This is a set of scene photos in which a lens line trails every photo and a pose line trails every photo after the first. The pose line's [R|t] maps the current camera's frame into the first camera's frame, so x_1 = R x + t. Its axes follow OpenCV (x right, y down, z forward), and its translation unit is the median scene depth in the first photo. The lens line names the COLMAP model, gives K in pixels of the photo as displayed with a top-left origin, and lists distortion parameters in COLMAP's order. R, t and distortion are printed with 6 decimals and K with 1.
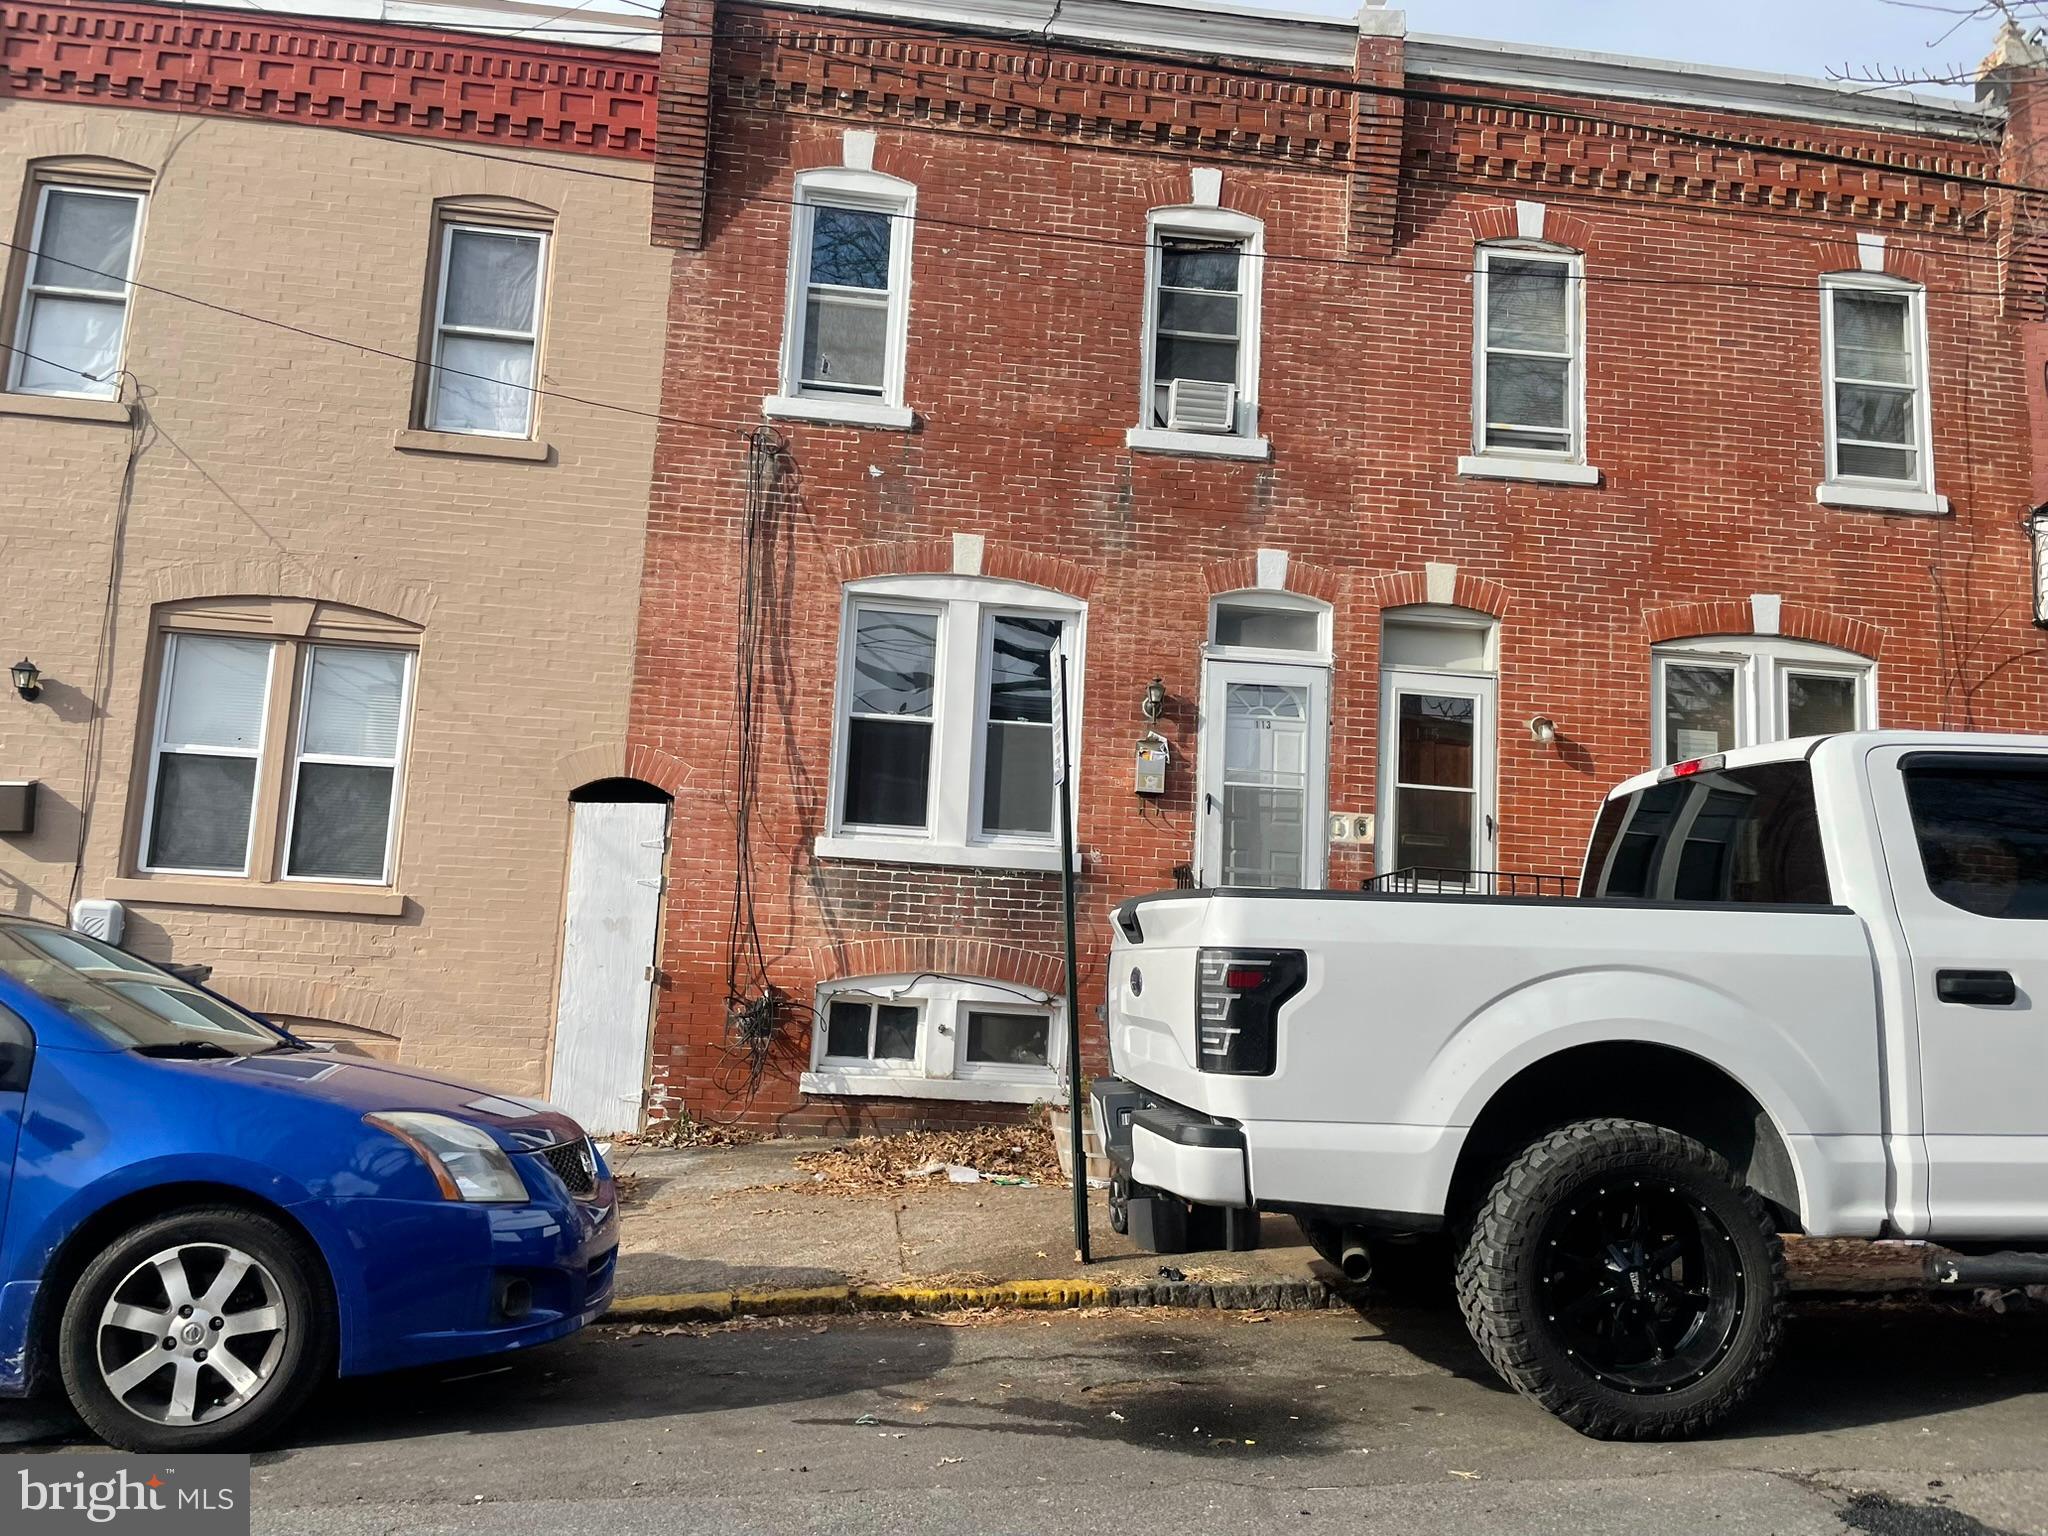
lens RADIAL K [[1564.1, 0, 1021.5], [0, 1564.1, 727.1], [0, 0, 1]] dist [0.095958, -0.145031]
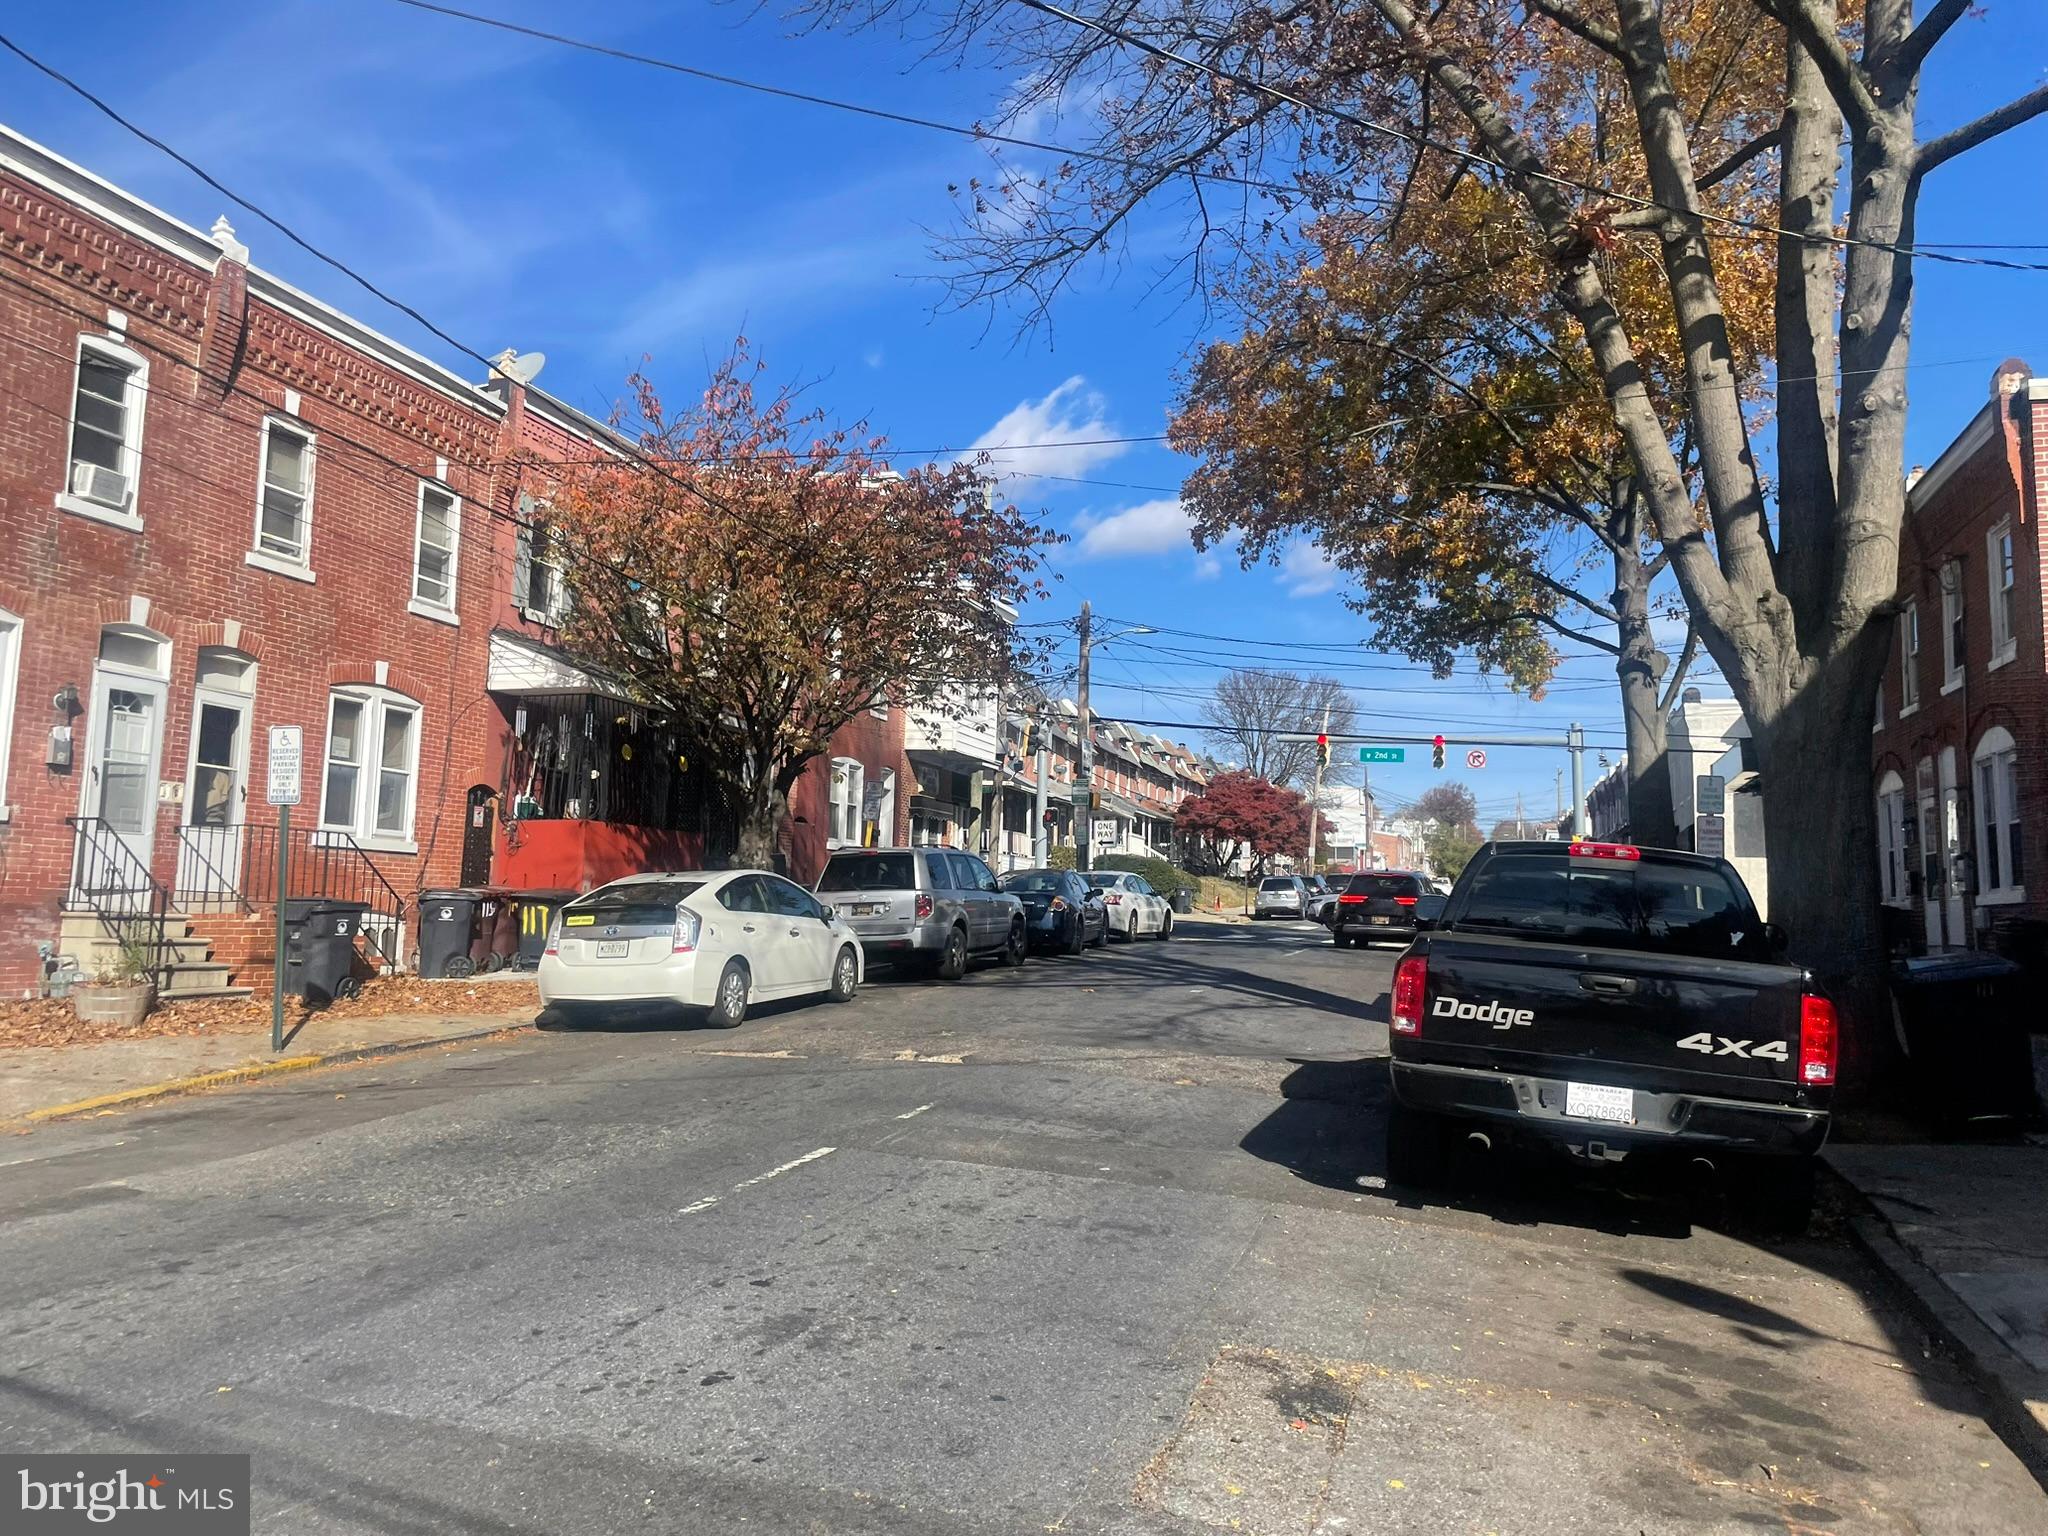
lens RADIAL K [[1564.1, 0, 1021.5], [0, 1564.1, 727.1], [0, 0, 1]] dist [0.095958, -0.145031]
pose [[0.388147, 0.070341, 0.918909, -0.836922], [-0.135922, 0.990548, -0.018412, -0.076205], [-0.911519, -0.117754, 0.394039, -0.316664]]
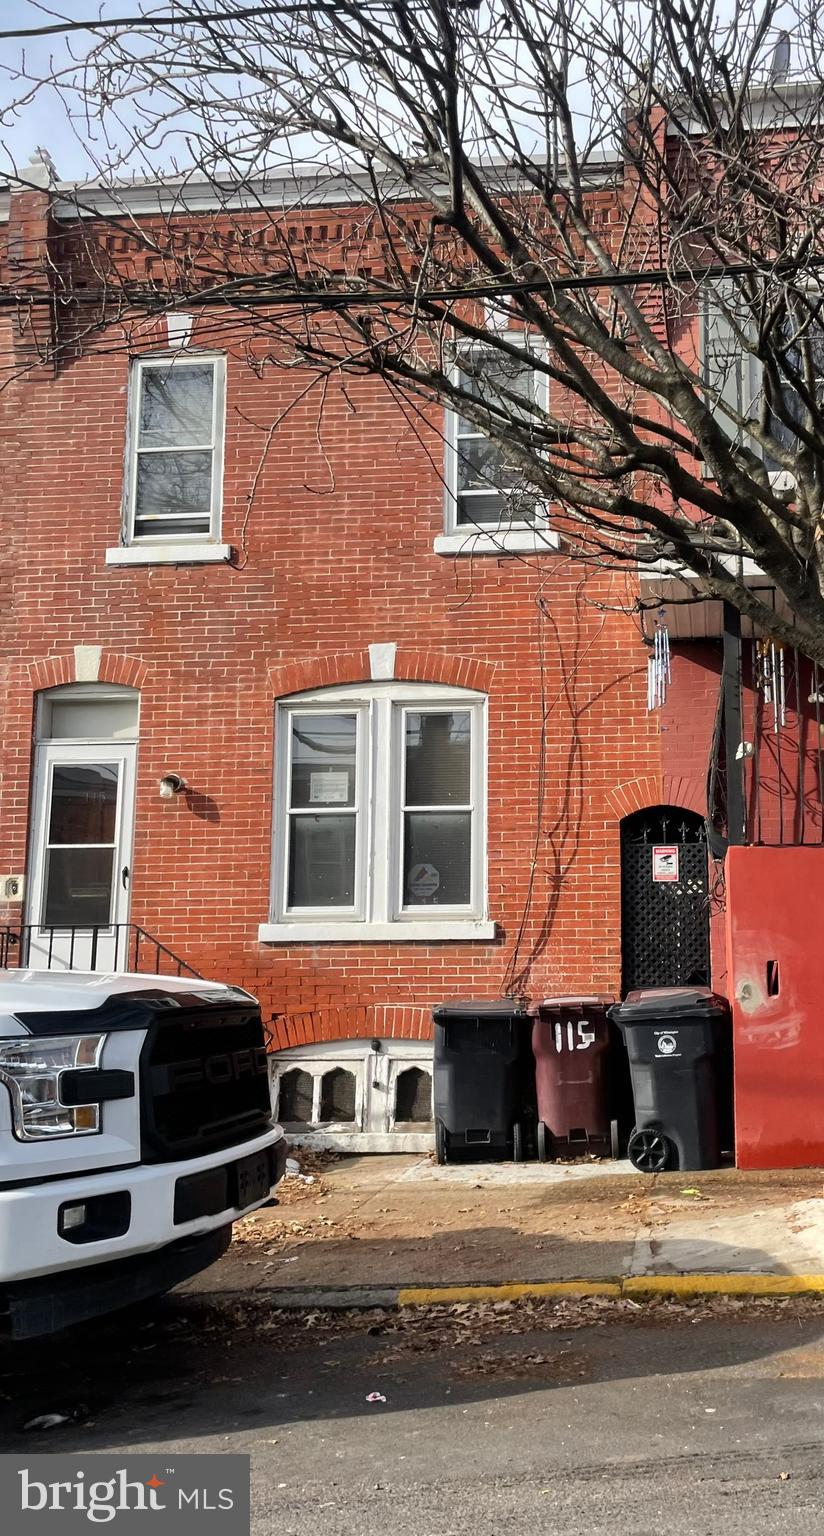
lens RADIAL K [[1420.5, 0, 624.7], [0, 1420.5, 786.8], [0, 0, 1]] dist [0.130389, -0.204052]
pose [[0.974040, -0.089765, -0.207818, 0.830612], [0.085910, 0.995923, -0.027519, 0.056226], [0.209441, 0.008951, 0.977780, 0.077443]]
